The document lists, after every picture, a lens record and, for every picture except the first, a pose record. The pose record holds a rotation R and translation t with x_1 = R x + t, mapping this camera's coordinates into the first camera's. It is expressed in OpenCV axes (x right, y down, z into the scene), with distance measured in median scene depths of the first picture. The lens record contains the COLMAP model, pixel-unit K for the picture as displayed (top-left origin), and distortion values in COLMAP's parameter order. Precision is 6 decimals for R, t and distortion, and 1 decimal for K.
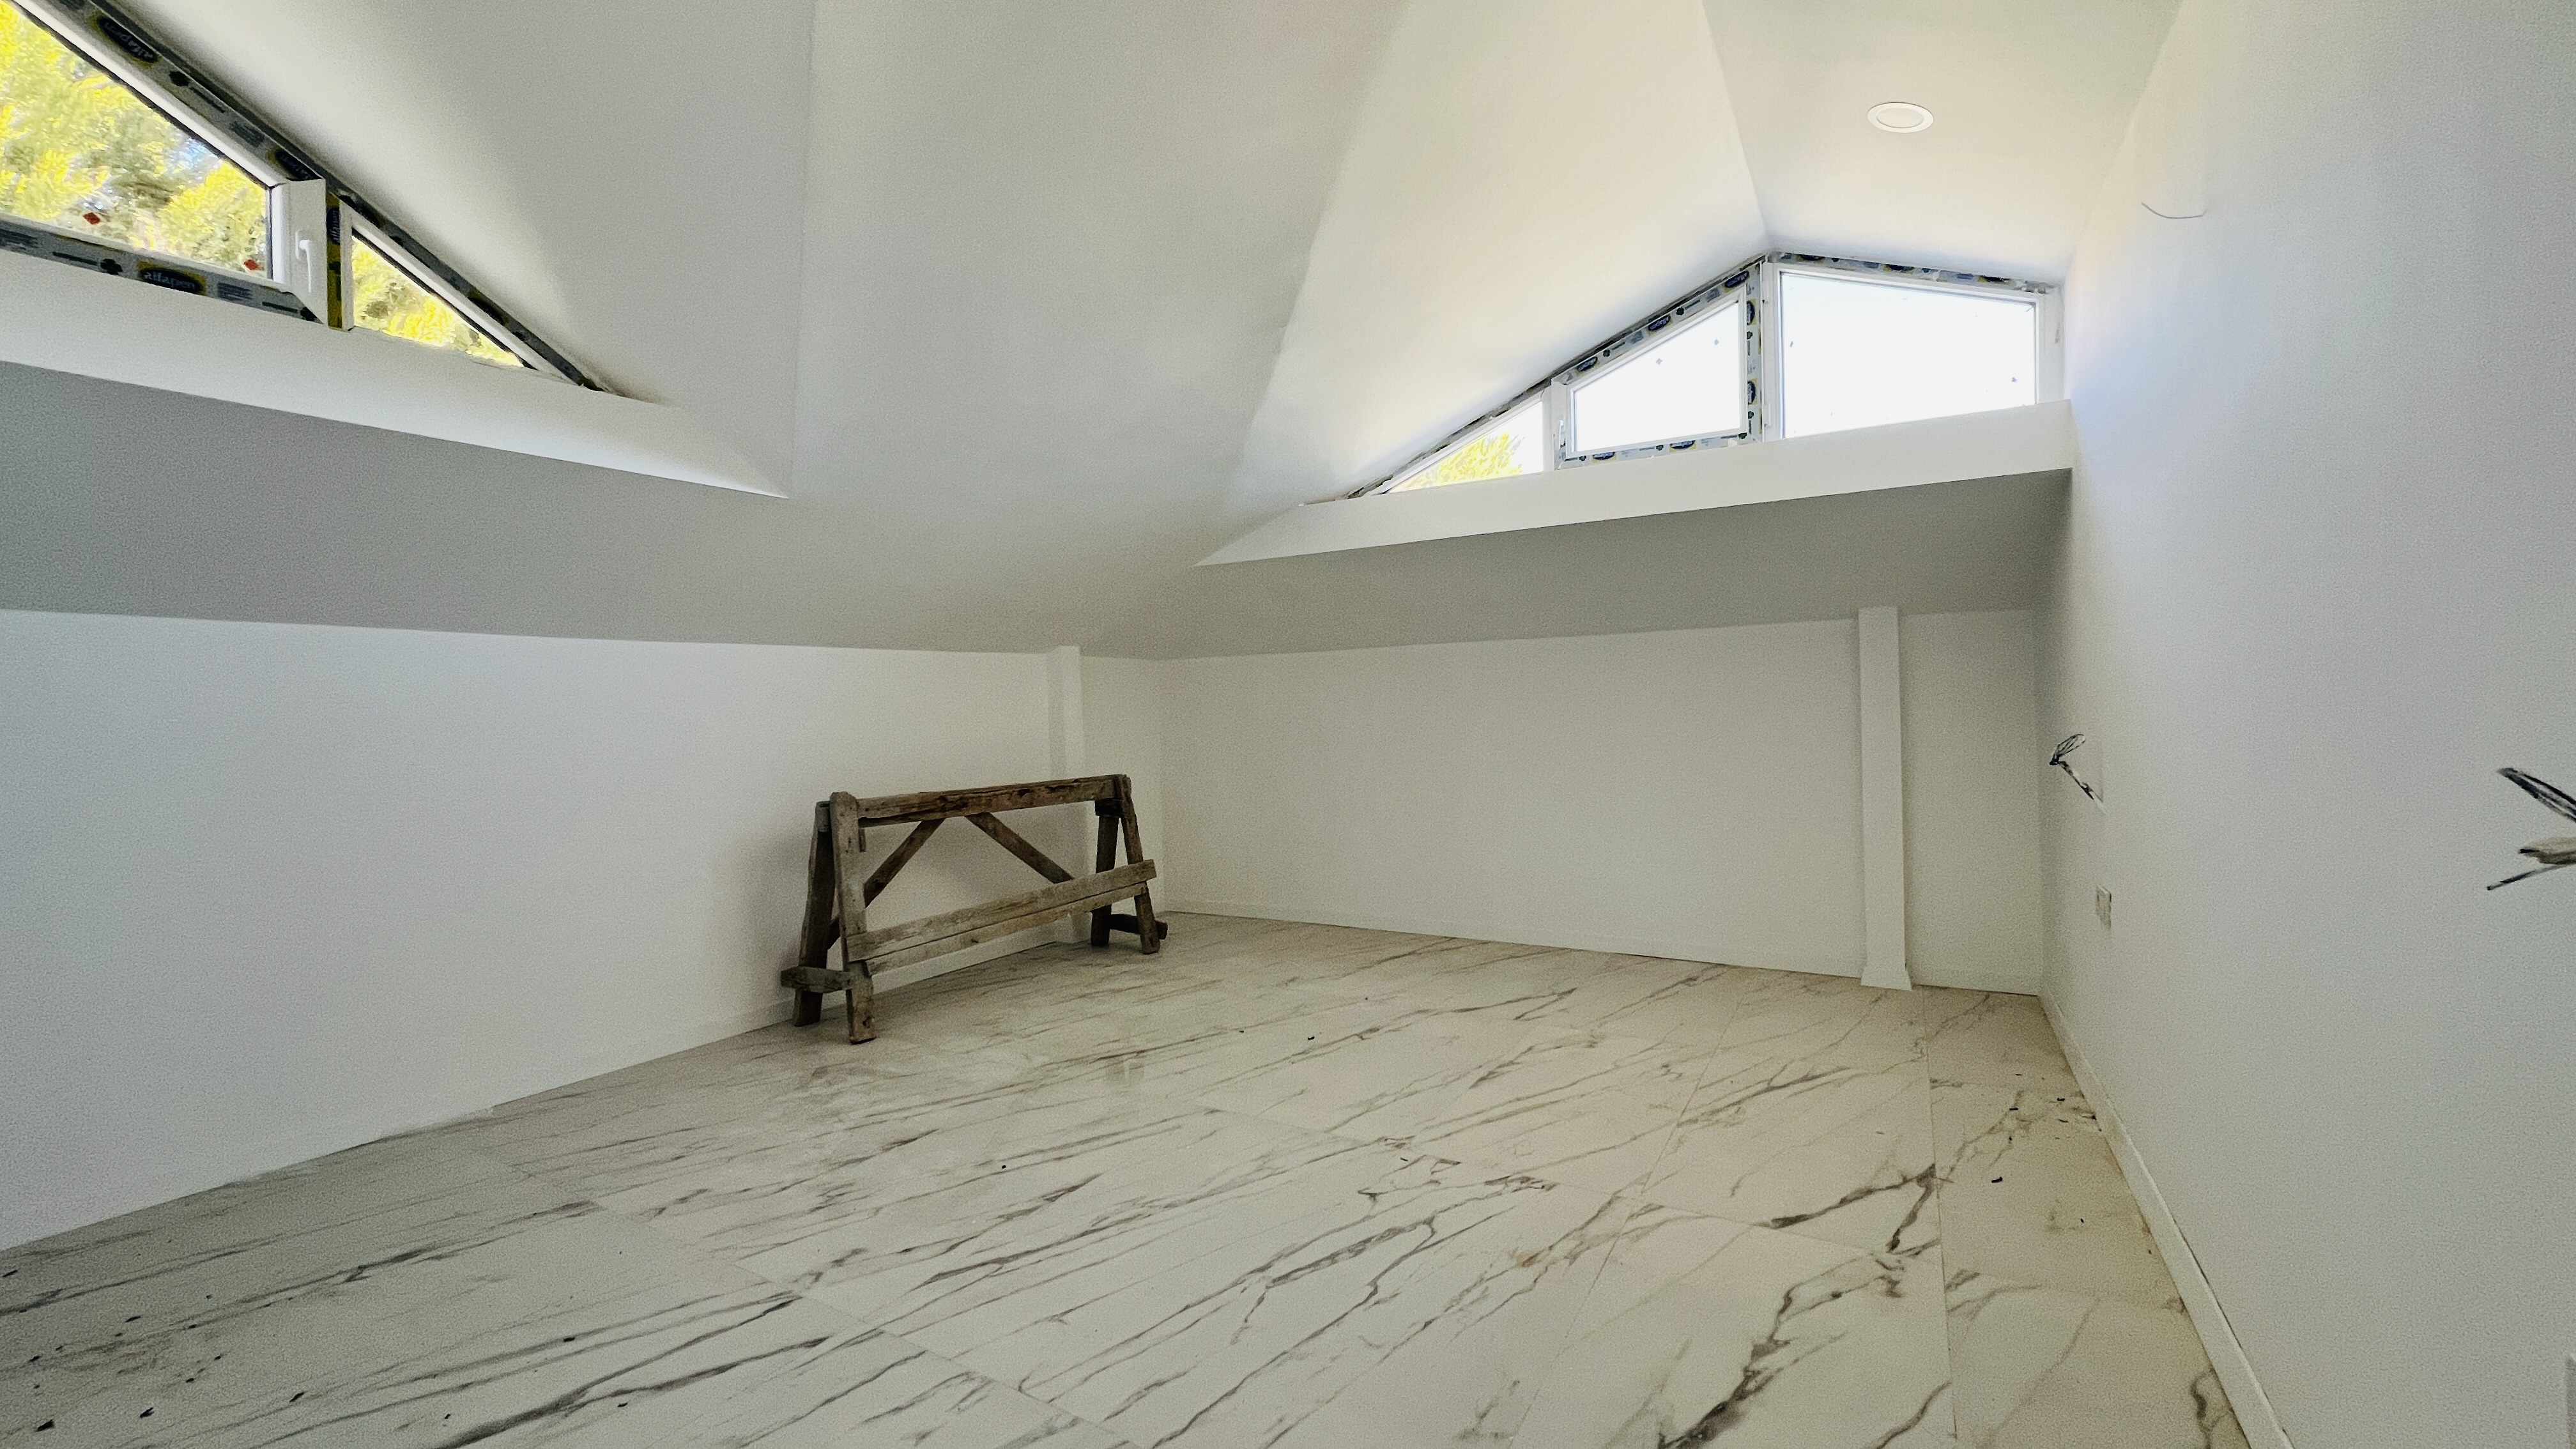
lens RADIAL K [[1028.4, 0, 1279.2], [0, 1028.4, 718.0], [0, 0, 1]] dist [-0.001590, 0.000067]
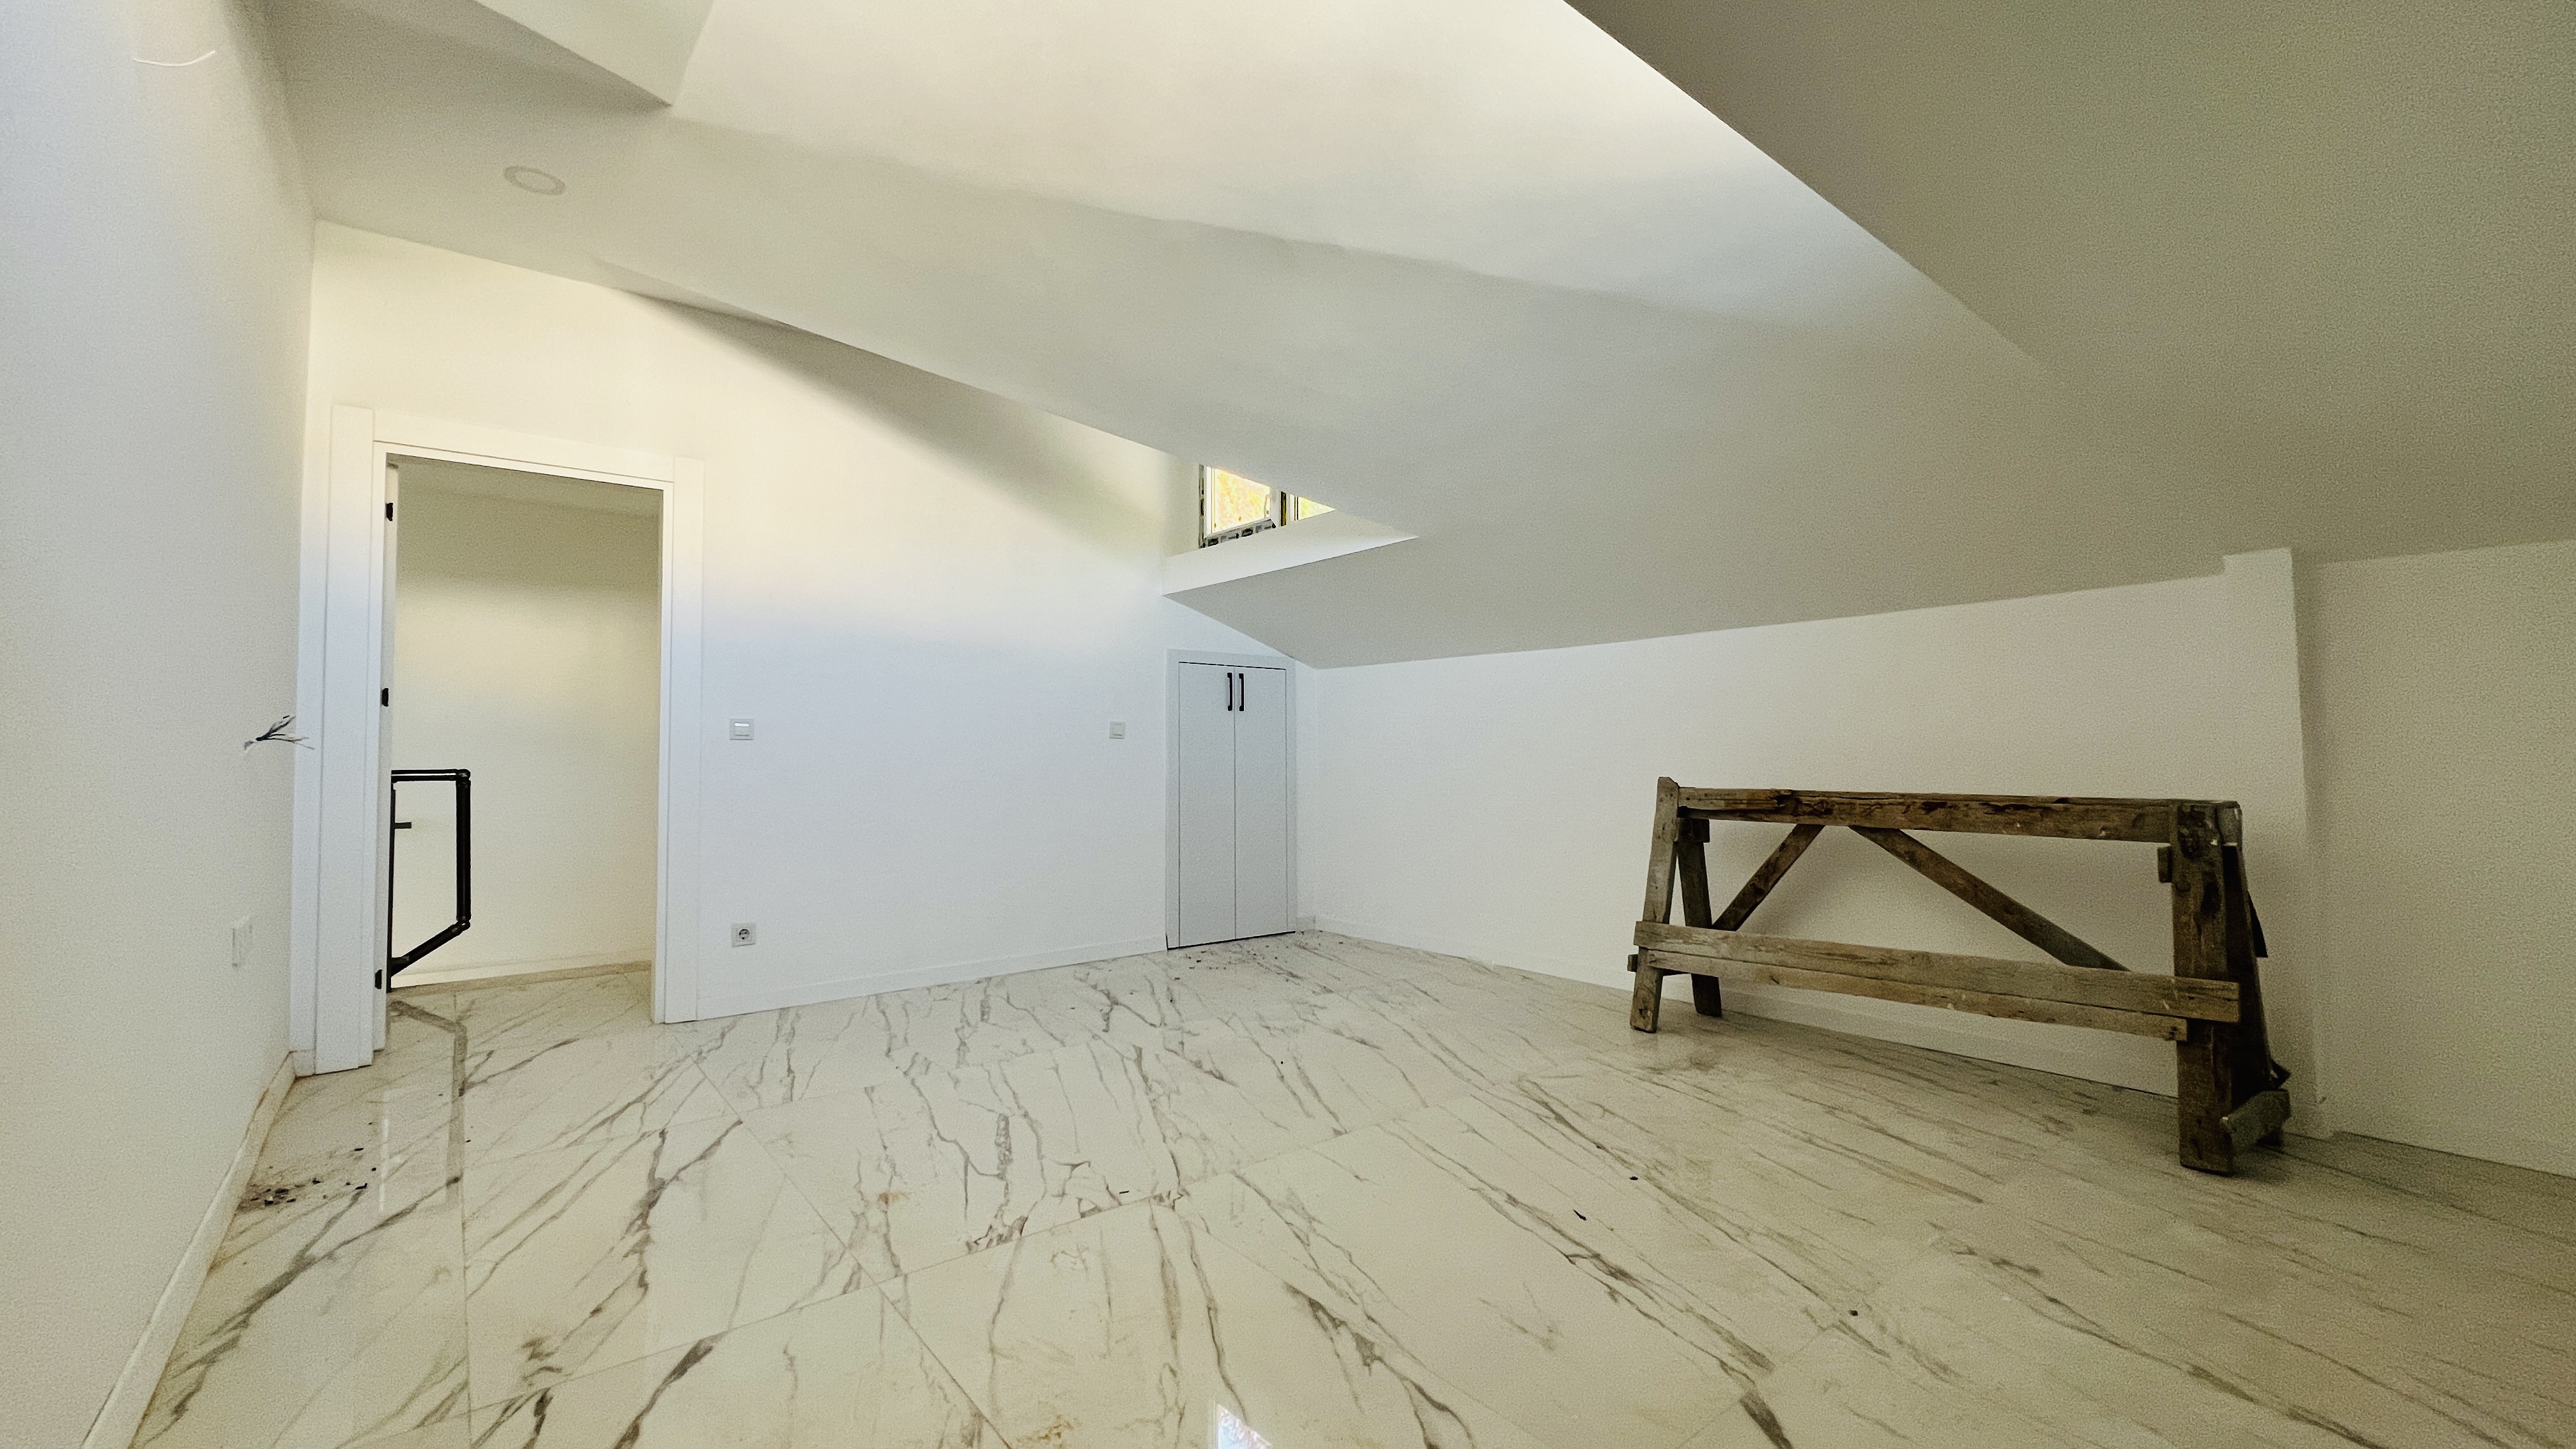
lens RADIAL K [[1028.4, 0, 1279.2], [0, 1028.4, 718.0], [0, 0, 1]] dist [-0.001590, 0.000067]
pose [[-0.340554, -0.006832, -0.940200, 0.920721], [0.006456, 0.999933, -0.009605, 0.032826], [0.940203, -0.009341, -0.340487, 1.449691]]
